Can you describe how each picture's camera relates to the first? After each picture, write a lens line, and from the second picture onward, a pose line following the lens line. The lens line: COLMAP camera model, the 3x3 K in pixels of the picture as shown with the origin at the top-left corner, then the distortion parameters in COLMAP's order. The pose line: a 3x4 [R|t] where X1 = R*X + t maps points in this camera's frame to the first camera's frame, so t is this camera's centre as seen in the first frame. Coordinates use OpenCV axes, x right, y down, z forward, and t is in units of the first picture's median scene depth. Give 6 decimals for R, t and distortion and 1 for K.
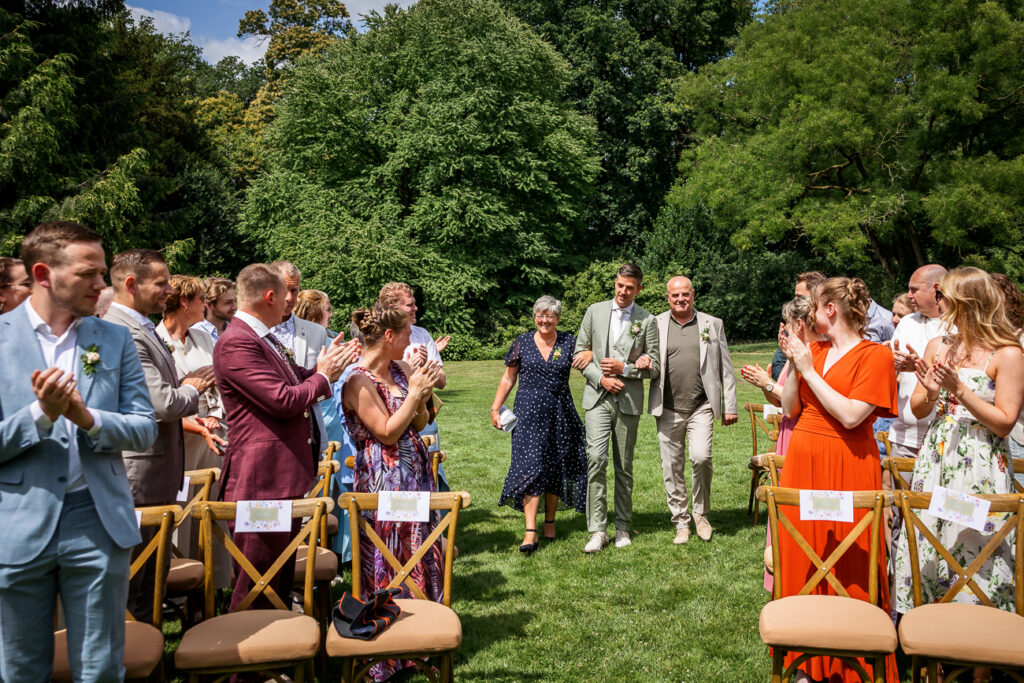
lens RADIAL K [[819.5, 0, 481.3], [0, 819.5, 341.1], [0, 0, 1]] dist [0.008280, 0.006621]
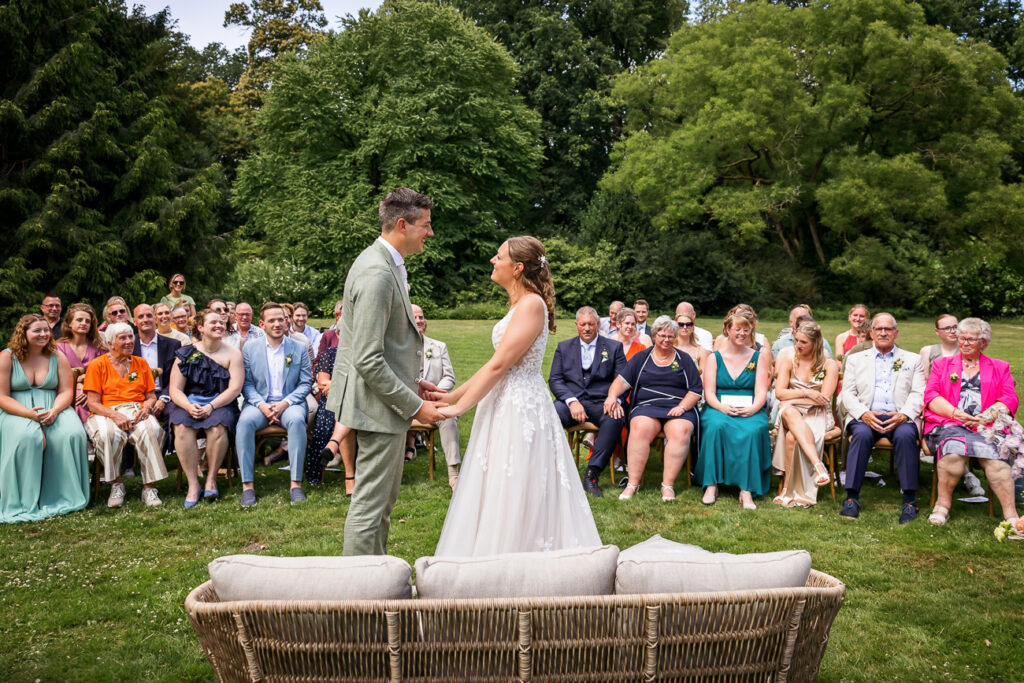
lens RADIAL K [[819.5, 0, 481.3], [0, 819.5, 341.1], [0, 0, 1]] dist [0.008280, 0.006621]
pose [[0.998075, 0.016749, 0.059709, -0.006812], [-0.018995, 0.999126, 0.037238, 0.008292], [-0.059033, -0.038301, 0.997521, -0.160430]]
